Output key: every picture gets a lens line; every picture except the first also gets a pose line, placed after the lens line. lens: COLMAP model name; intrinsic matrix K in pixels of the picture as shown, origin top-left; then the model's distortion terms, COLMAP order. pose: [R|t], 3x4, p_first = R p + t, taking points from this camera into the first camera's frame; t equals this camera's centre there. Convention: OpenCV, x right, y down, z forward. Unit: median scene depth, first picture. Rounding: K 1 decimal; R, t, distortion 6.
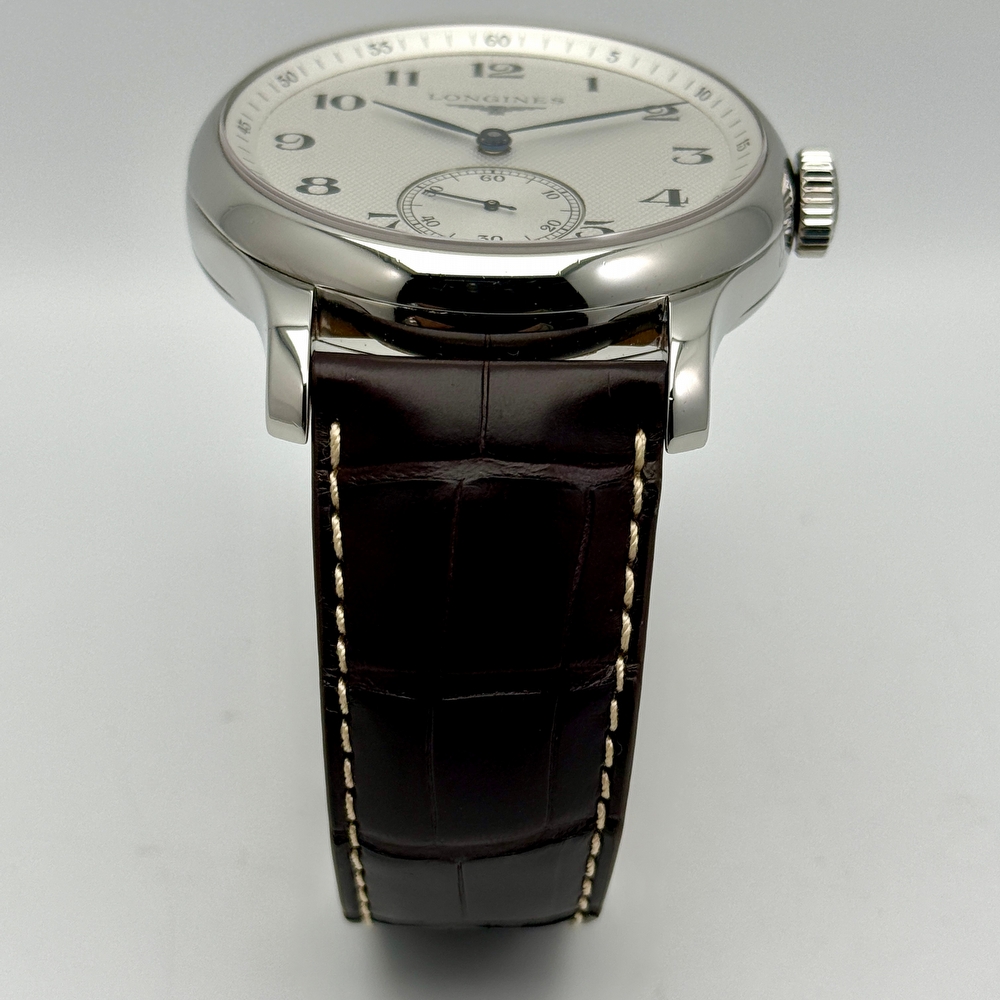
lens RADIAL K [[2634.4, 0, 484.7], [0, 2634.4, 517.4], [0, 0, 1]] dist [0.274848, 0.000000]
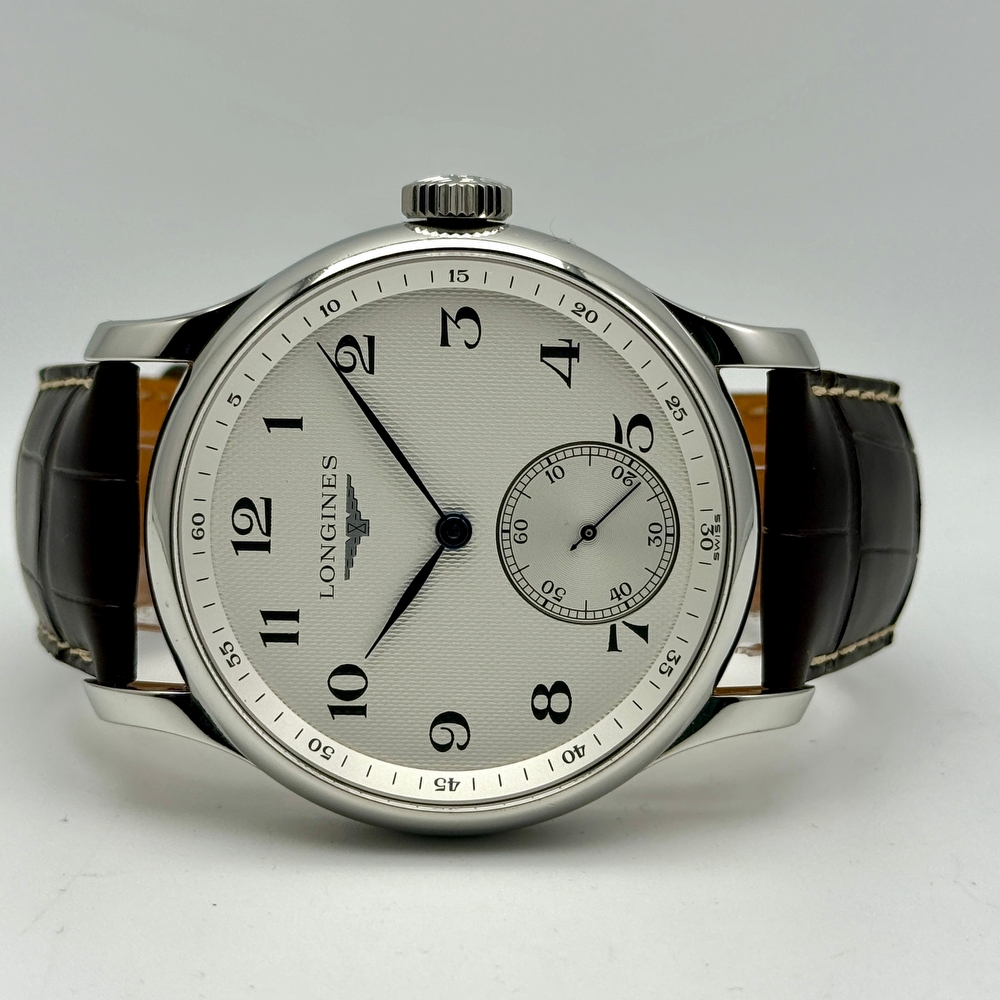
lens RADIAL K [[2634.4, 0, 482.6], [0, 2634.4, 504.2], [0, 0, 1]] dist [0.274848, 0.000000]
pose [[0.004016, -0.995690, -0.092657, 0.103812], [0.512258, -0.077529, 0.855325, -0.970551], [-0.858822, -0.050900, 0.509739, 0.494589]]
